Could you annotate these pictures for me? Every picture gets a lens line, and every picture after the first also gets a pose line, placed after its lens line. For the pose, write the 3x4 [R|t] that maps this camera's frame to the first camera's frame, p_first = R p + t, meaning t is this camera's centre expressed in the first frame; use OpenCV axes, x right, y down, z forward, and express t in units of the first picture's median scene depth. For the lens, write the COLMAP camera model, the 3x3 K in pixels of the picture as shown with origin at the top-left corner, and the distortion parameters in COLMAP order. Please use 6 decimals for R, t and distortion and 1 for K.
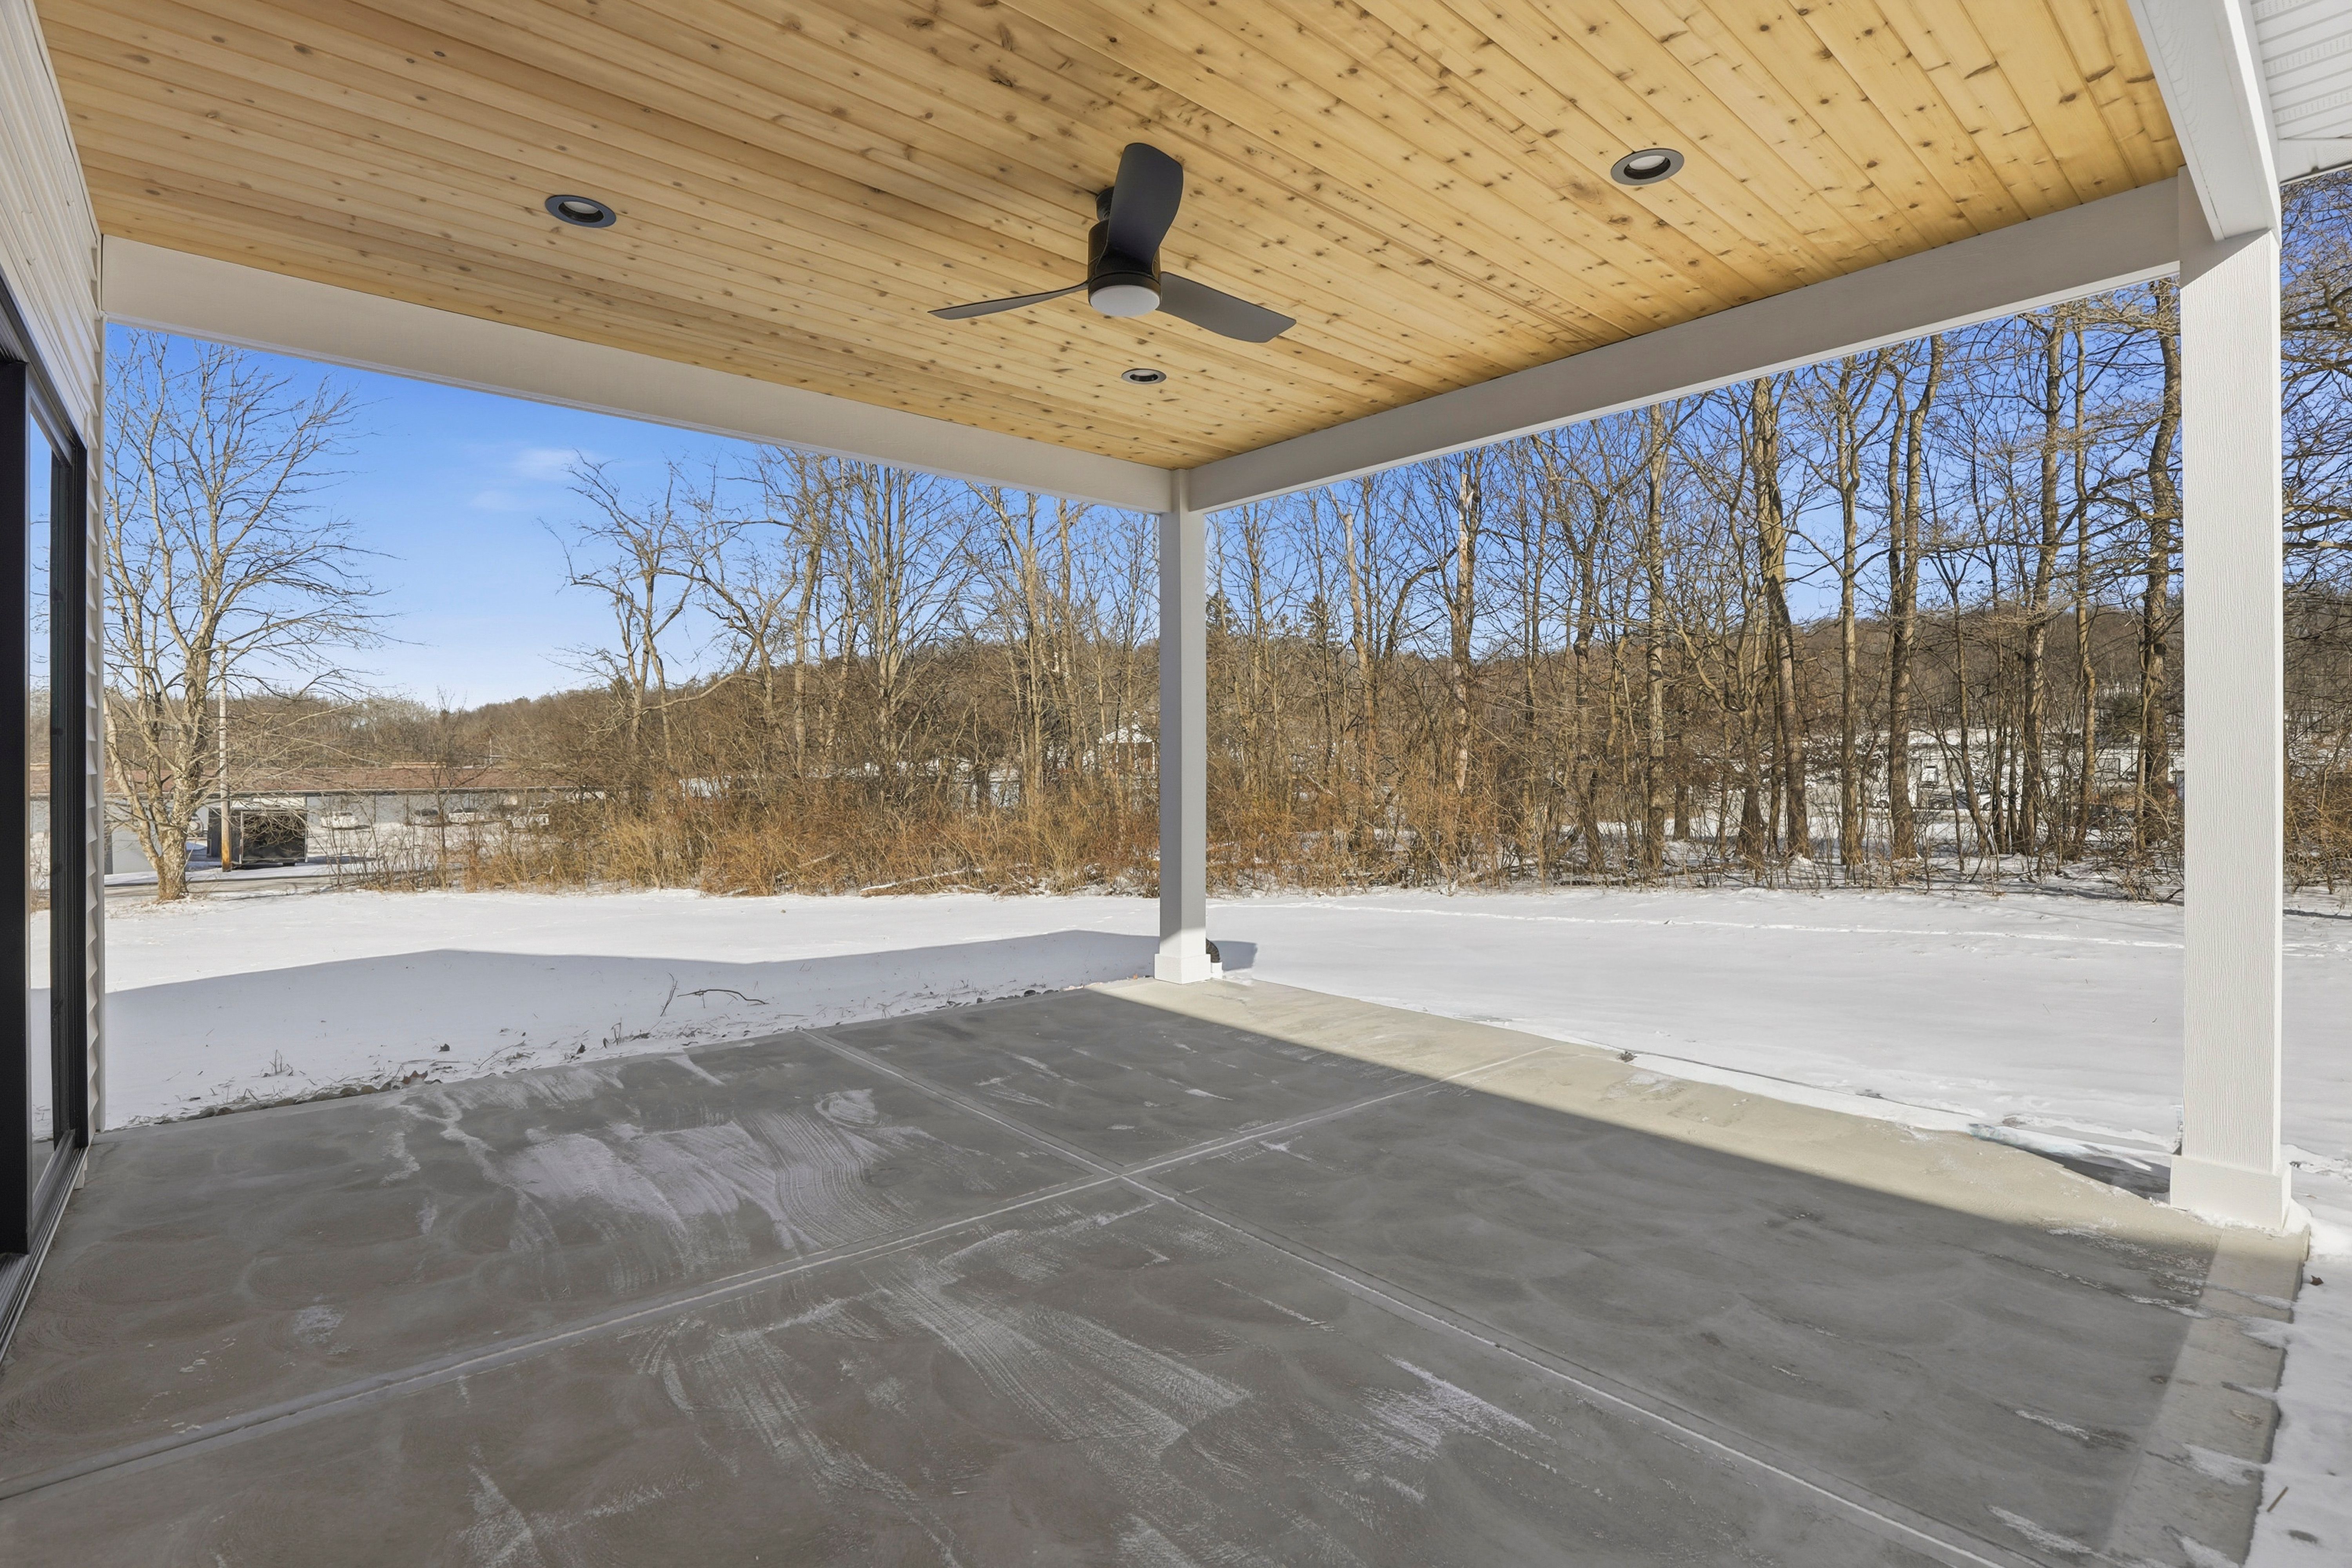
lens RADIAL K [[1092.7, 0, 1182.9], [0, 1092.7, 779.9], [0, 0, 1]] dist [-0.002532, 0.000630]
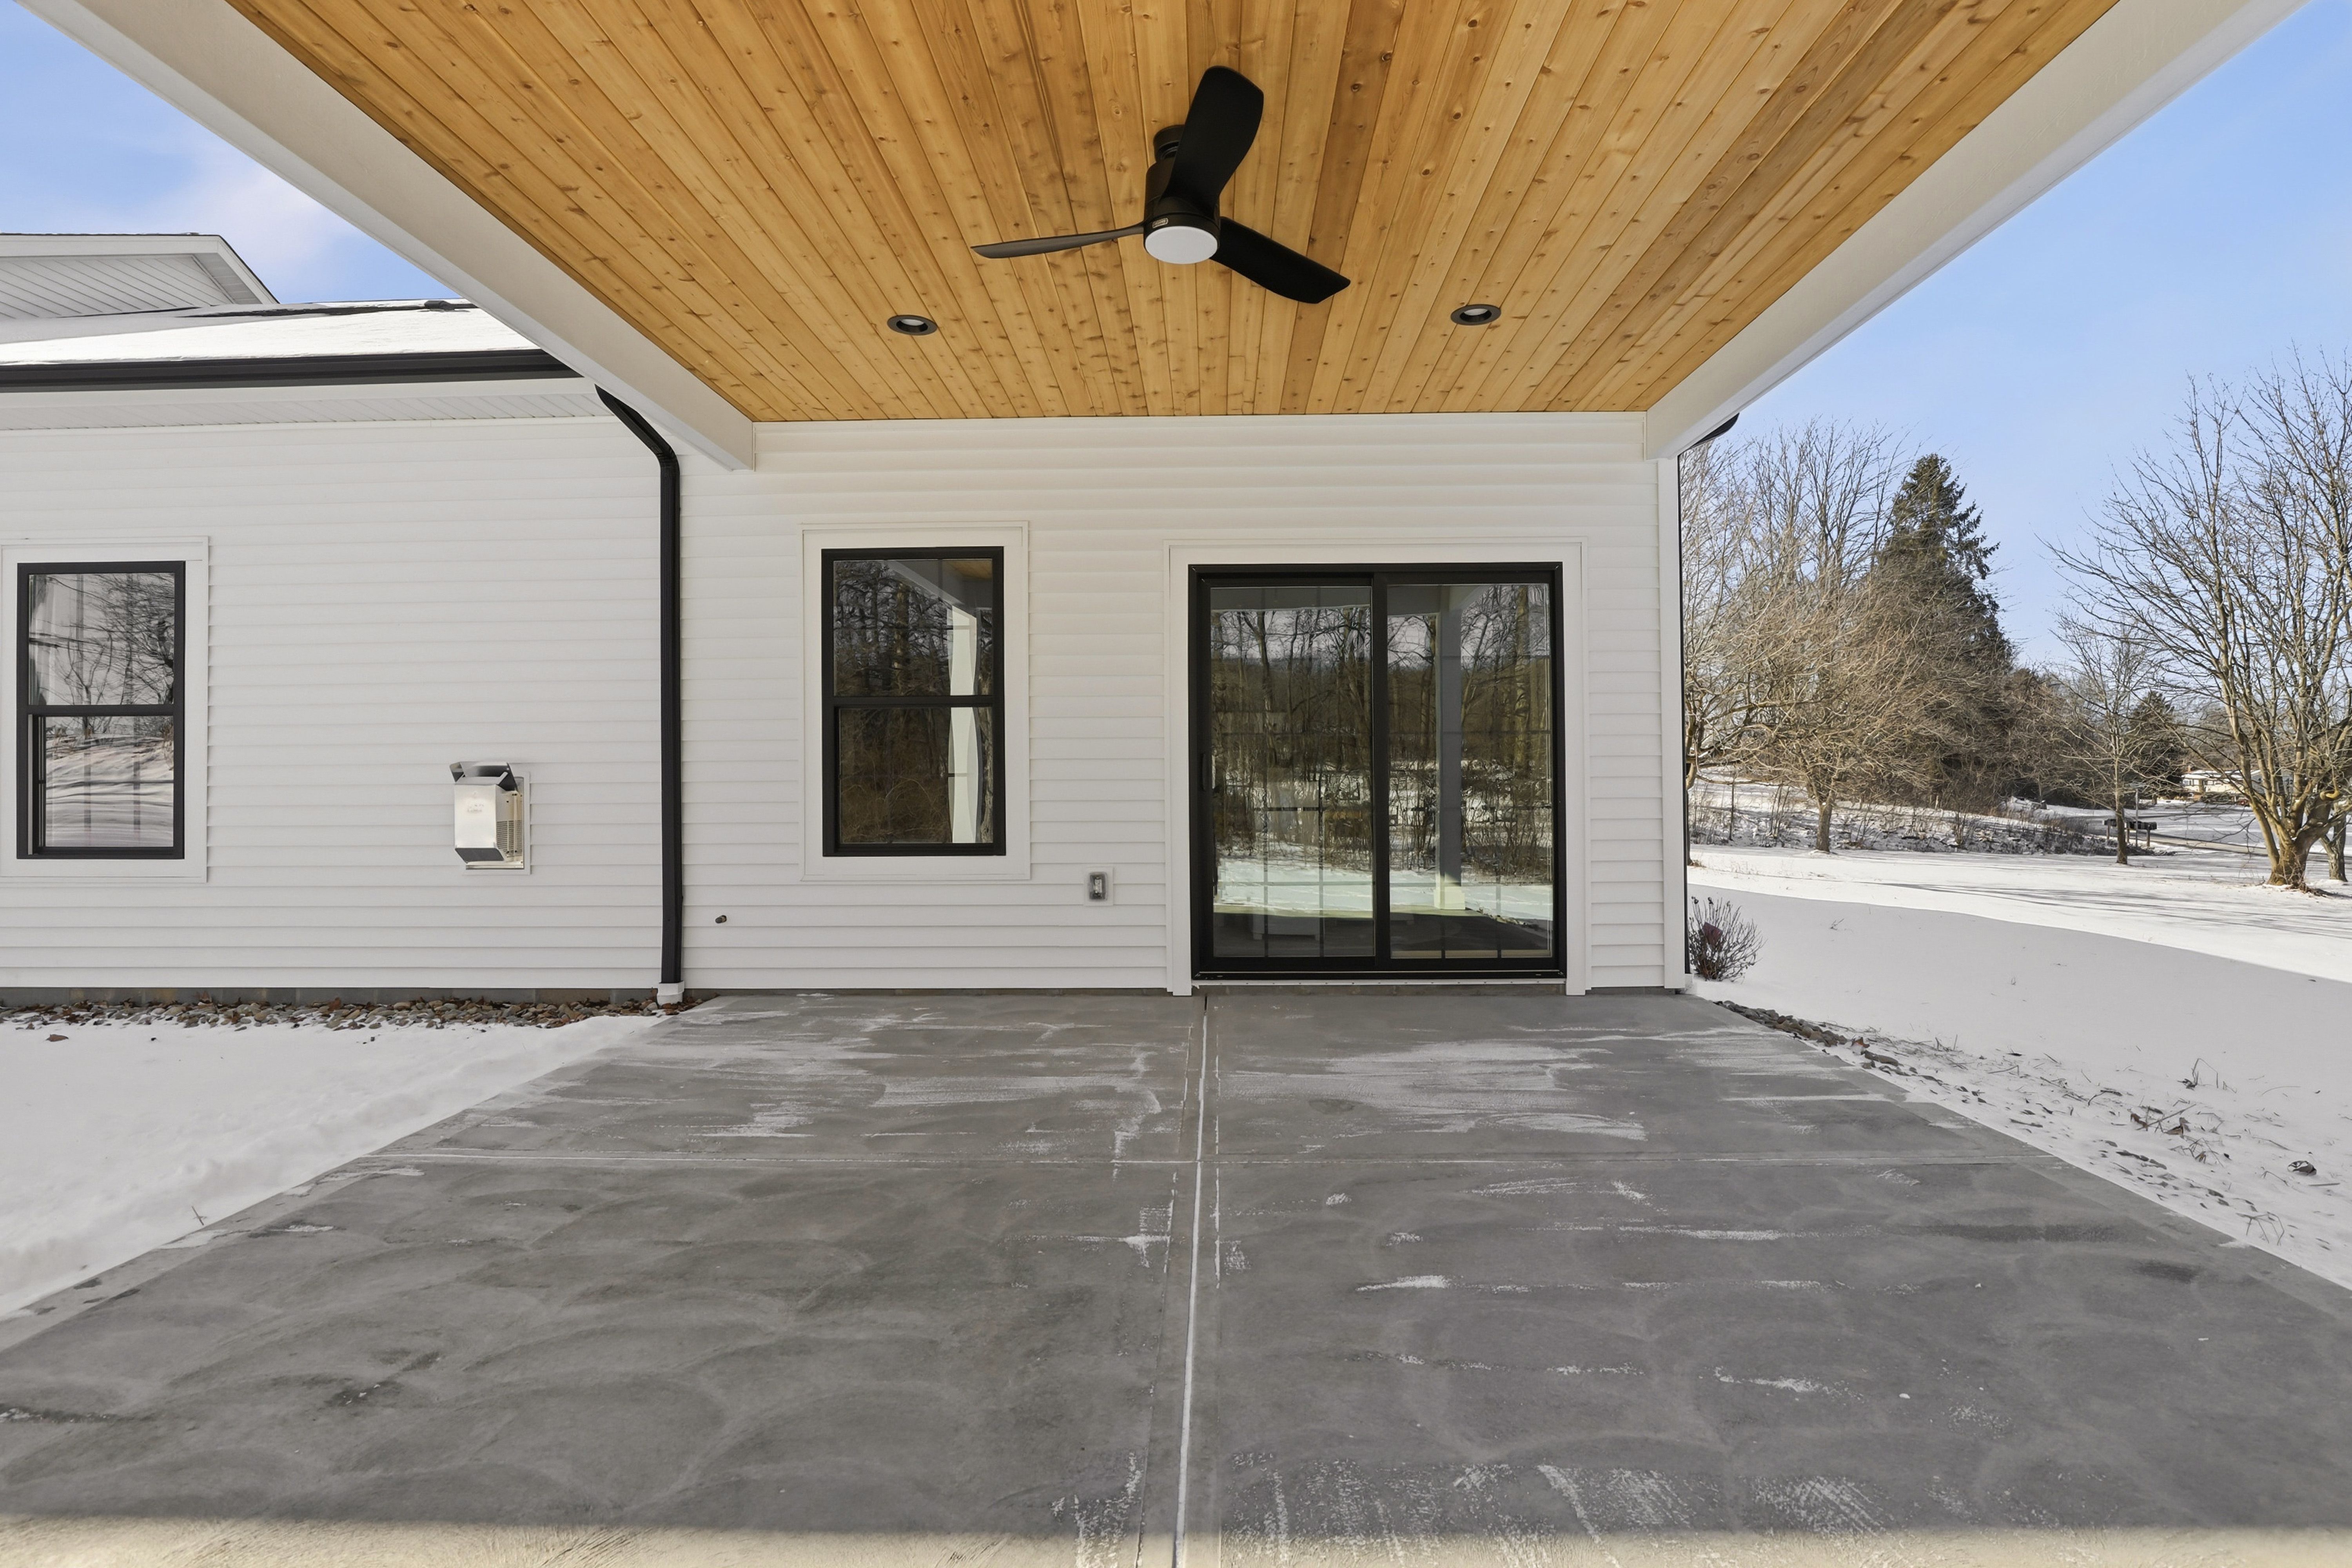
lens RADIAL K [[1092.7, 0, 1176.4], [0, 1092.7, 781.7], [0, 0, 1]] dist [-0.002532, 0.000630]
pose [[-0.671242, 0.000357, -0.741239, 0.724095], [0.000686, 1.000000, -0.000139, 0.038596], [0.741238, -0.000602, -0.671242, 1.792425]]
